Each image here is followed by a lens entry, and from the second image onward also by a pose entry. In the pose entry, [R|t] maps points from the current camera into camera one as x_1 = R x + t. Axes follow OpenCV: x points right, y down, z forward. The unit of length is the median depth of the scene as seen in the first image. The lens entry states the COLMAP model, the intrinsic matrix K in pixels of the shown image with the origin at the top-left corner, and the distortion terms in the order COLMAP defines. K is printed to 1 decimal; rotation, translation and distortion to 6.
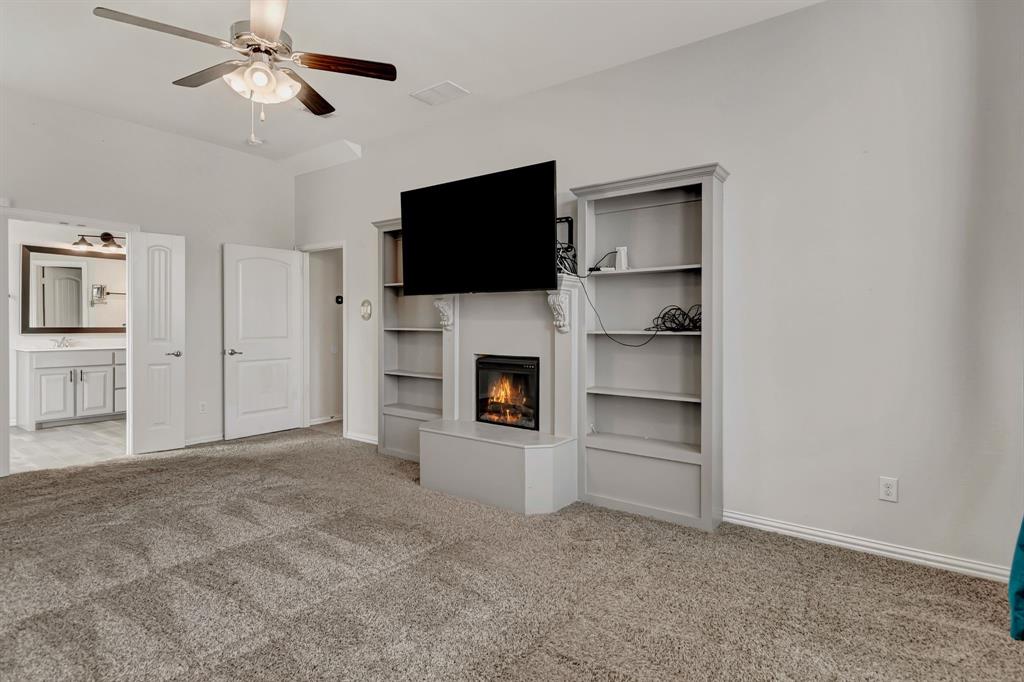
lens RADIAL K [[502.2, 0, 516.8], [0, 502.2, 327.8], [0, 0, 1]] dist [-0.001524, 0.000614]
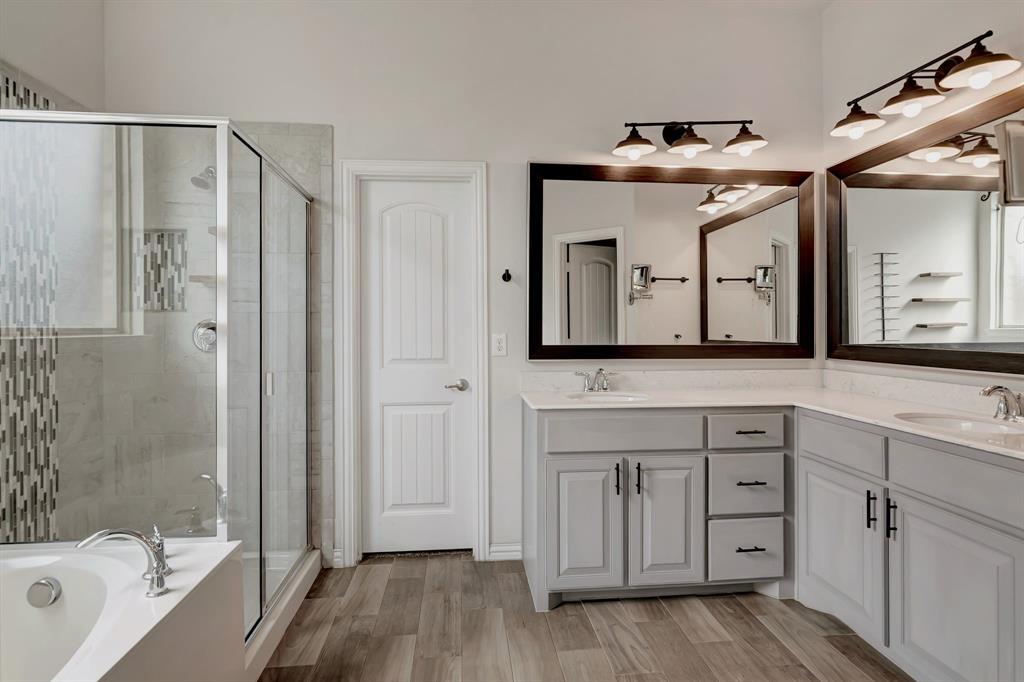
lens RADIAL K [[502.2, 0, 516.8], [0, 502.2, 327.8], [0, 0, 1]] dist [-0.001524, 0.000614]
pose [[0.647104, -0.010588, -0.762328, -0.618487], [0.000569, 0.999910, -0.013405, -0.010248], [0.762401, 0.008241, 0.647052, 0.665219]]
